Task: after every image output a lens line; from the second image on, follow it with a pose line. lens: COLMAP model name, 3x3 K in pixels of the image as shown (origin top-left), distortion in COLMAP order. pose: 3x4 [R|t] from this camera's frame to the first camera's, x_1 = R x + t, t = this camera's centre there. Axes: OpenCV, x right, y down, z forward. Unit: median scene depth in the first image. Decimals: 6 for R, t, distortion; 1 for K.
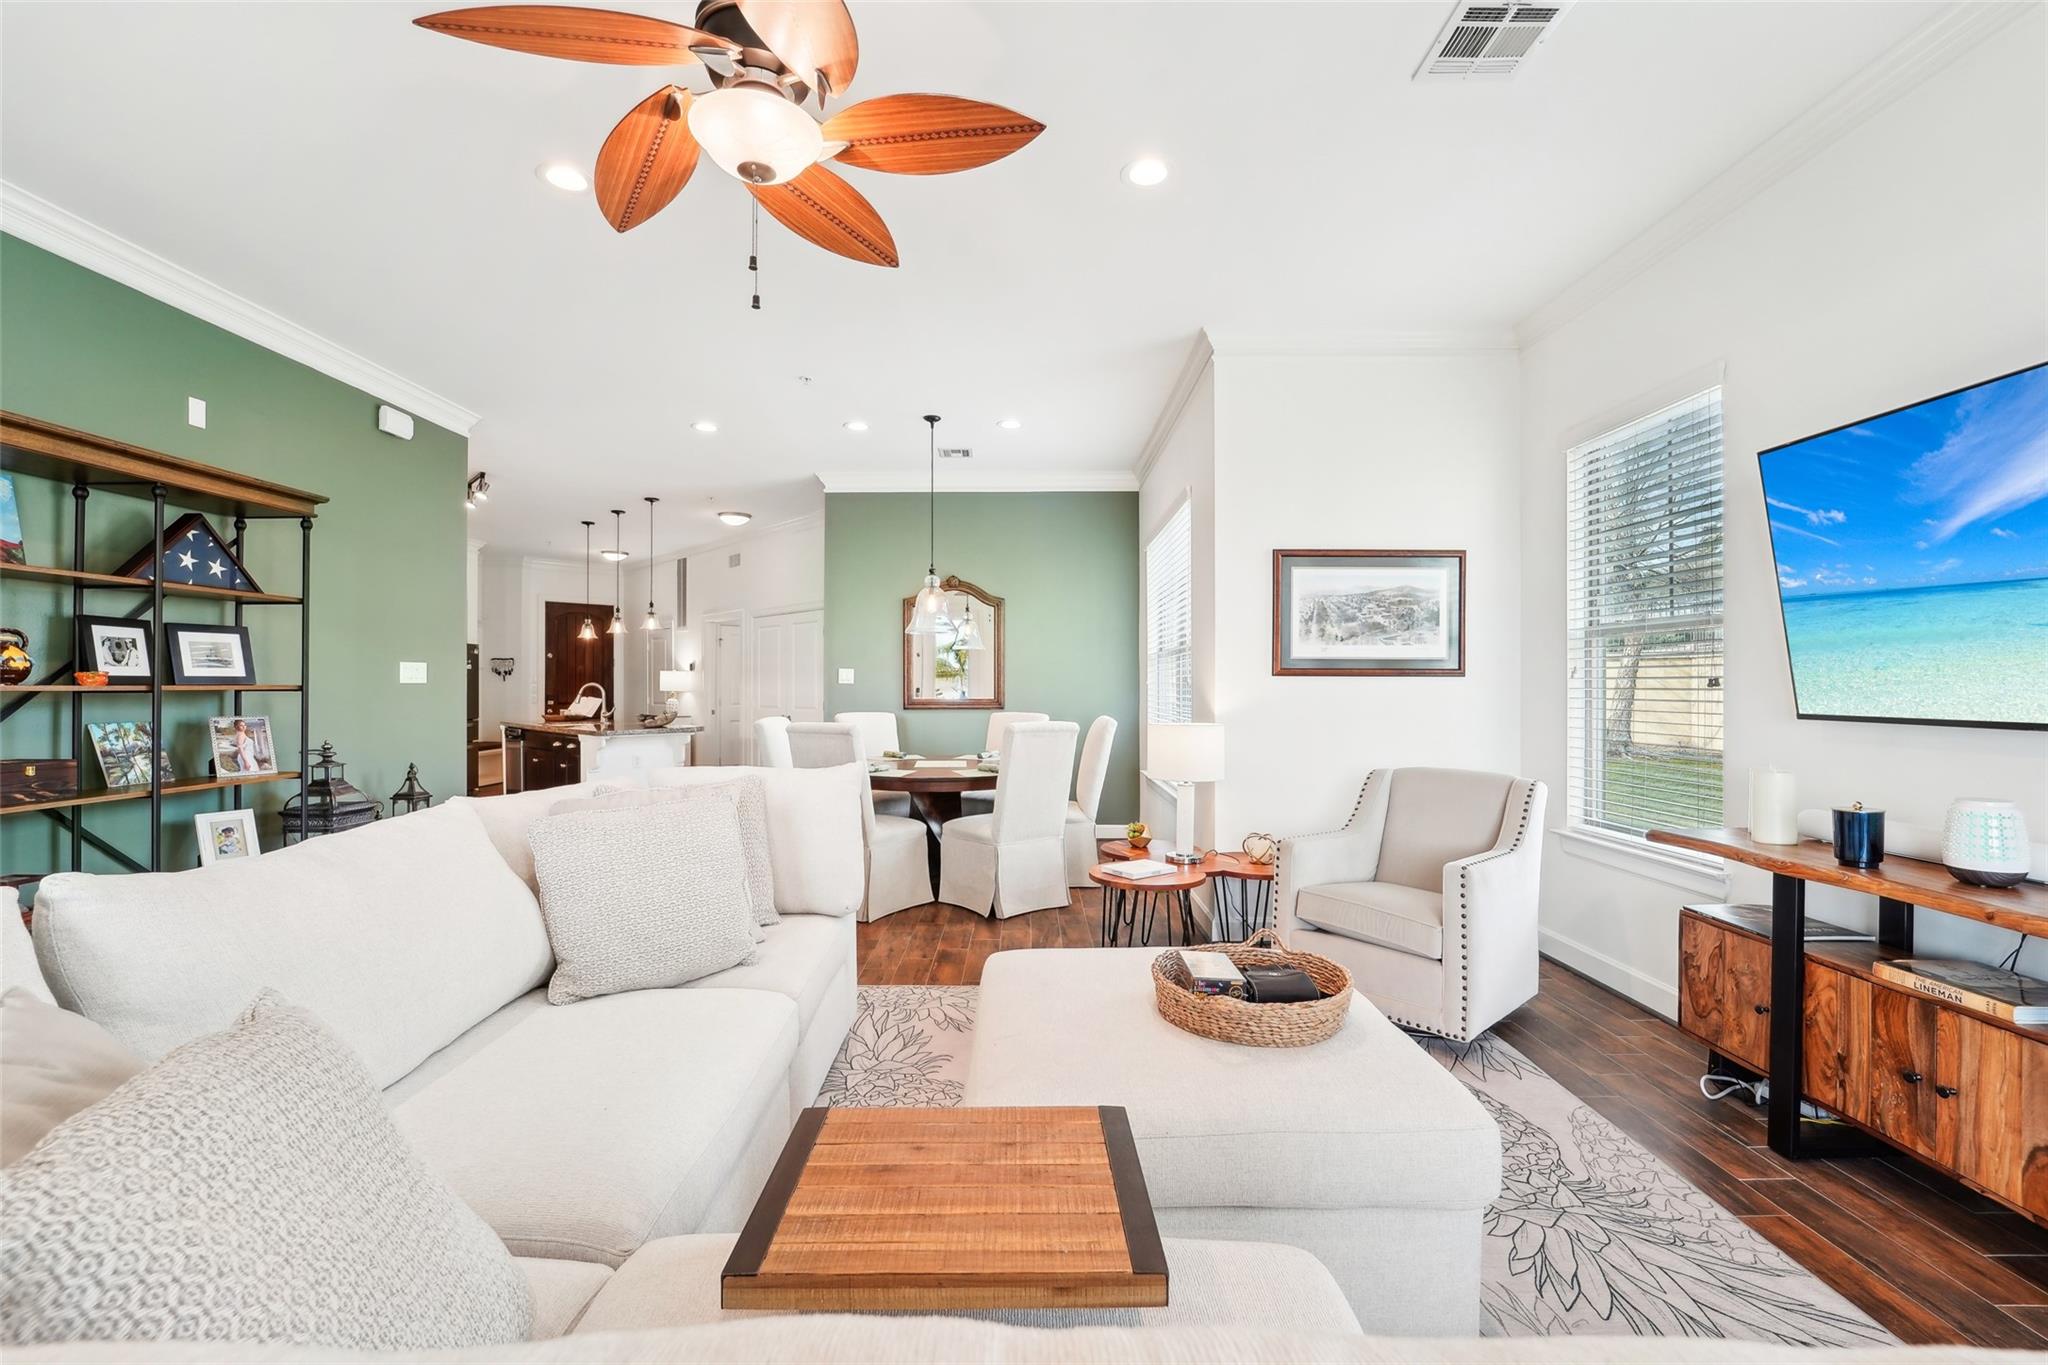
lens RADIAL K [[848.8, 0, 1027.1], [0, 848.8, 678.4], [0, 0, 1]] dist [-0.018156, -0.000136]
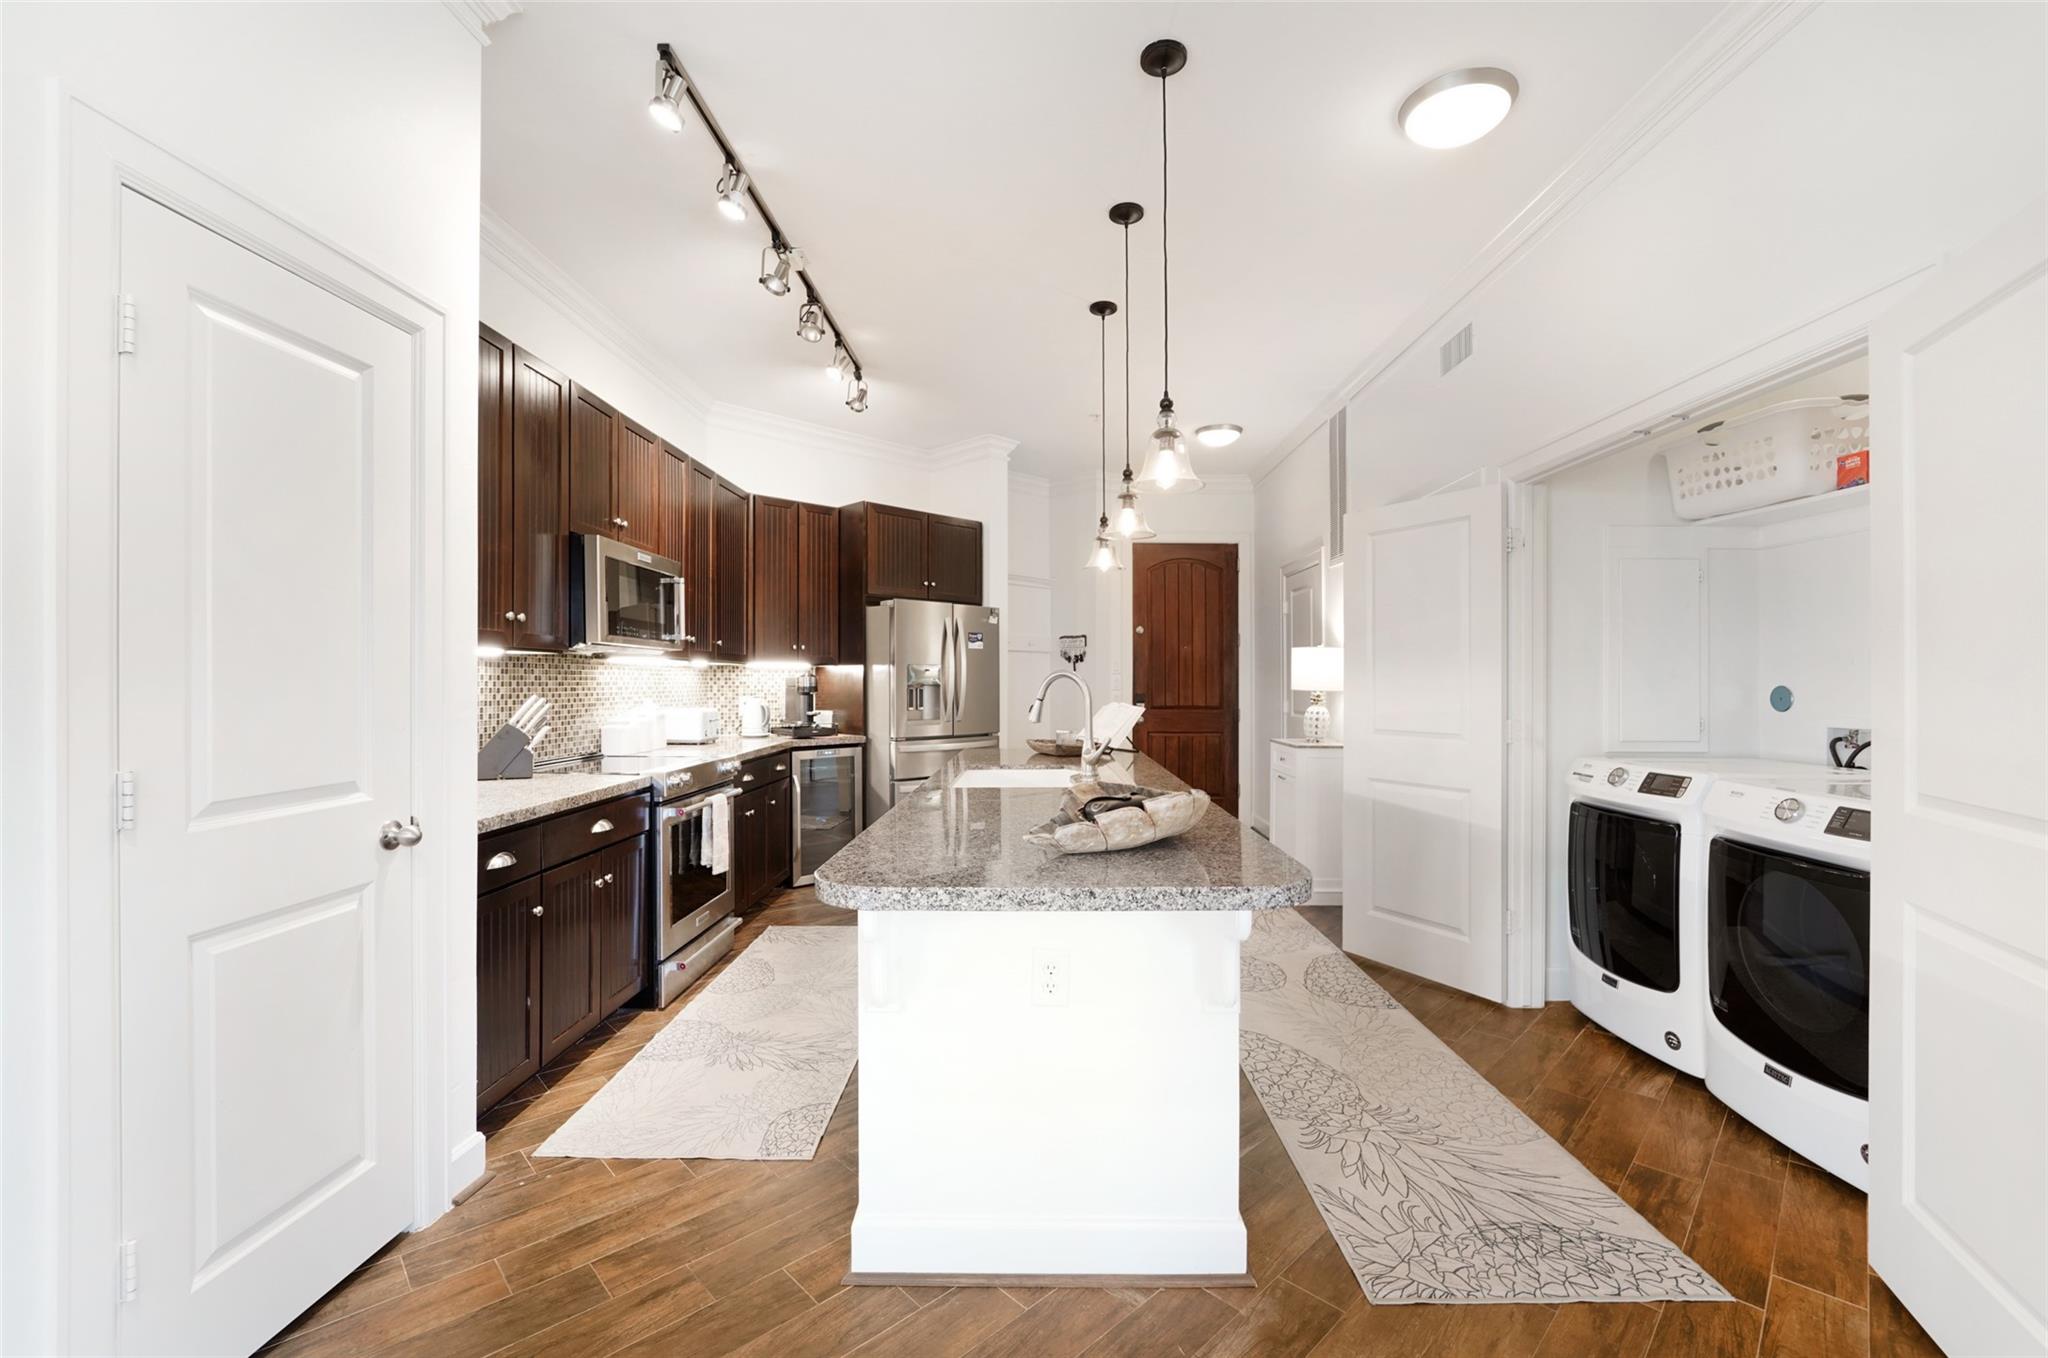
lens RADIAL K [[825.9, 0, 1027.6], [0, 825.9, 673.8], [0, 0, 1]] dist [-0.016938, 0.000011]
pose [[0.686832, -0.000634, -0.726816, -0.377056], [-0.001326, 0.999997, -0.002125, 0.012833], [0.726815, 0.002423, 0.686829, 1.084651]]
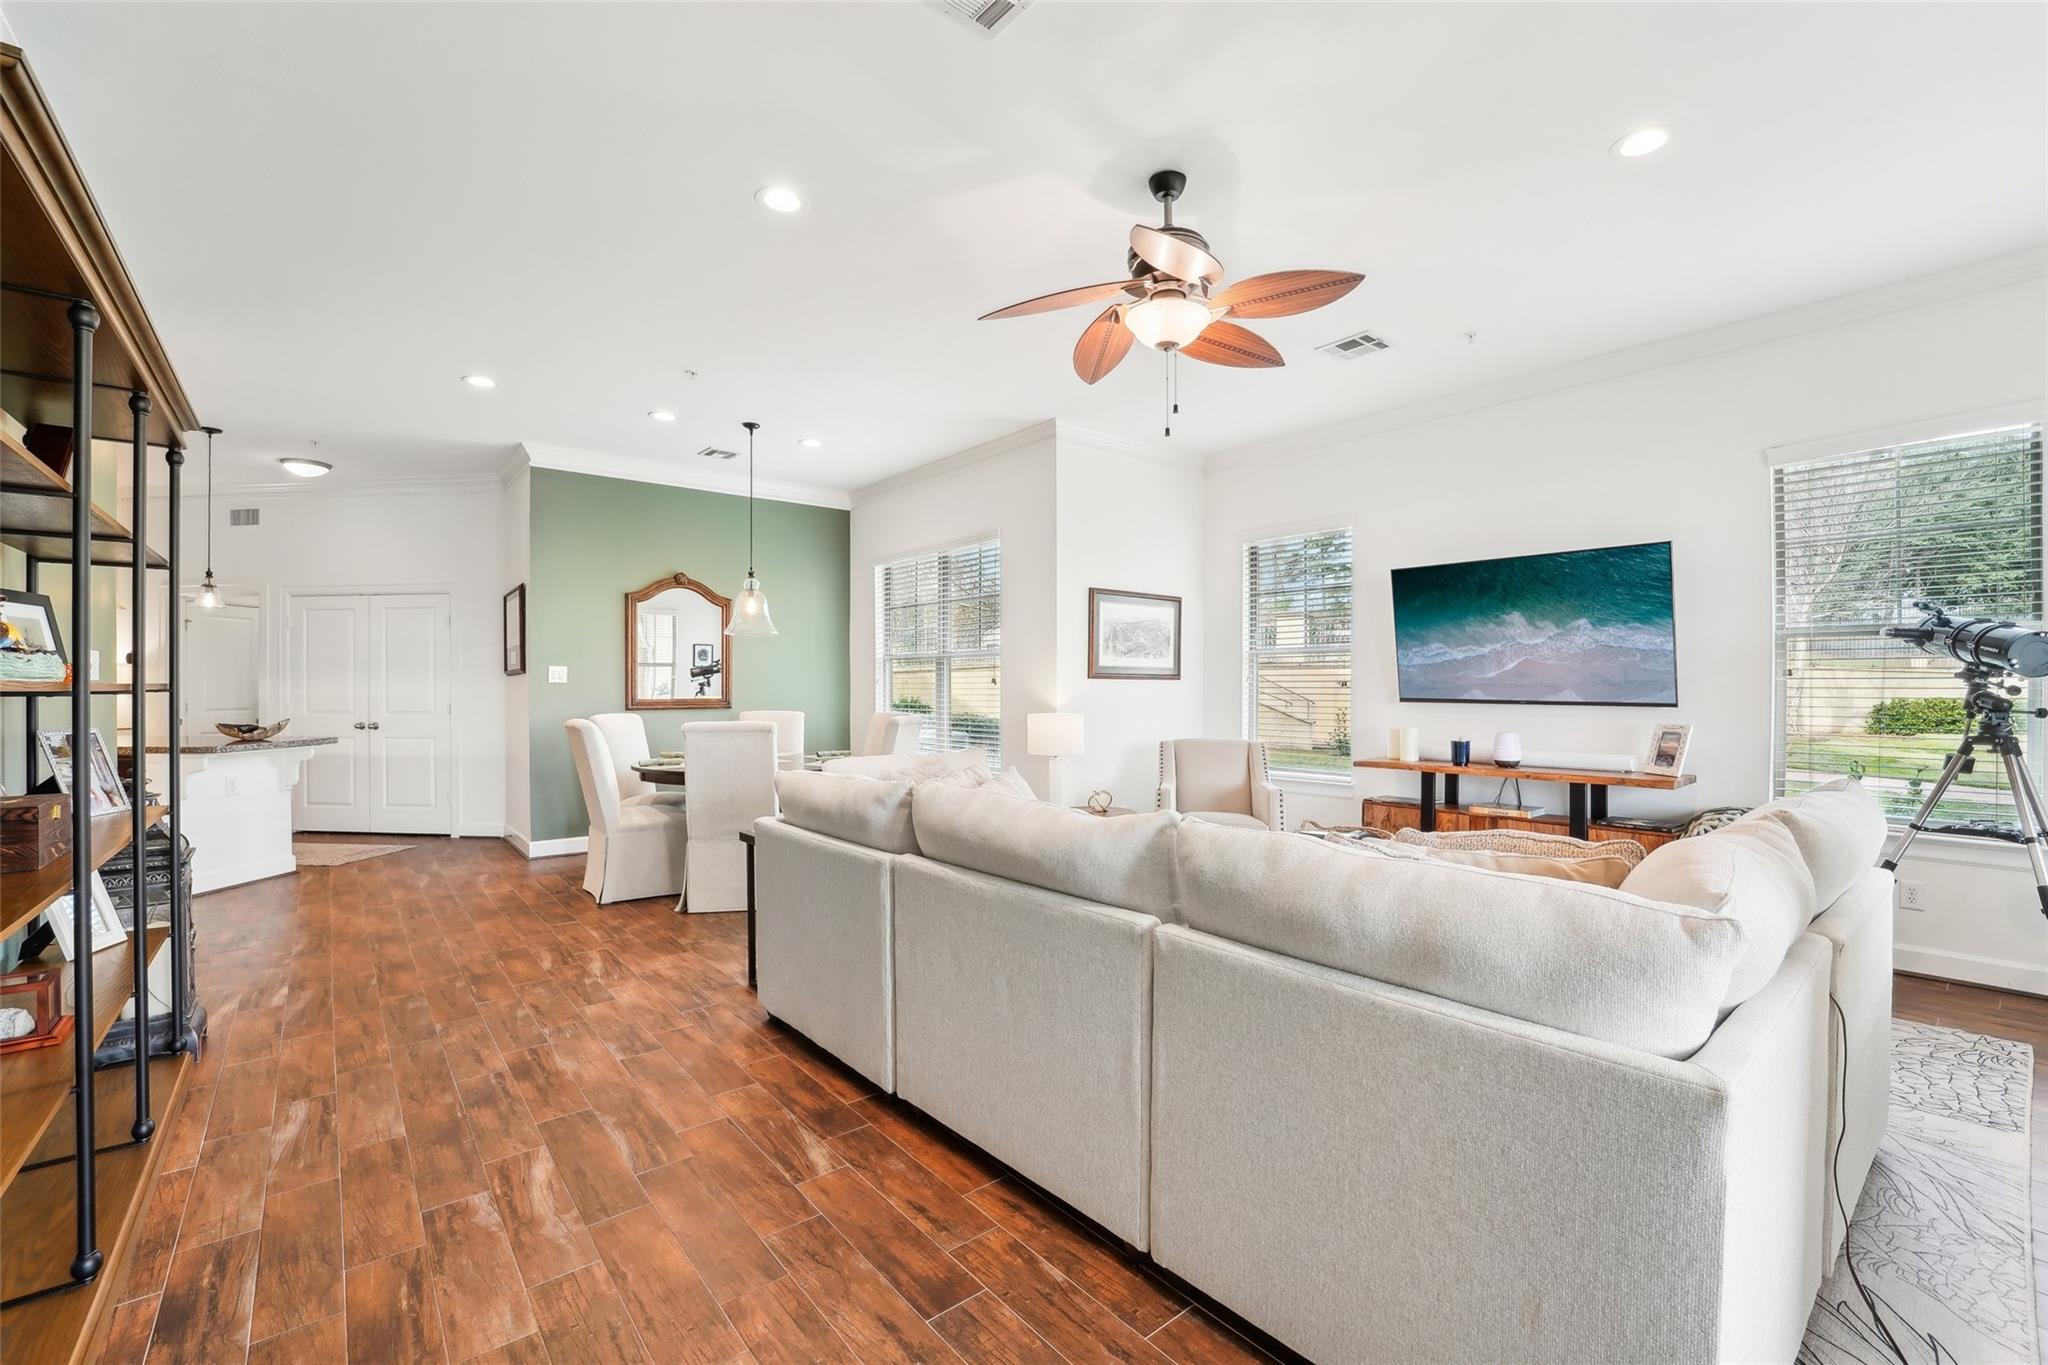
lens RADIAL K [[848.8, 0, 1027.1], [0, 848.8, 678.4], [0, 0, 1]] dist [-0.018156, -0.000136]
pose [[0.770860, 0.007378, 0.636962, -0.508257], [-0.005950, 0.999973, -0.004382, 0.002793], [-0.636977, -0.000412, 0.770883, -0.006529]]
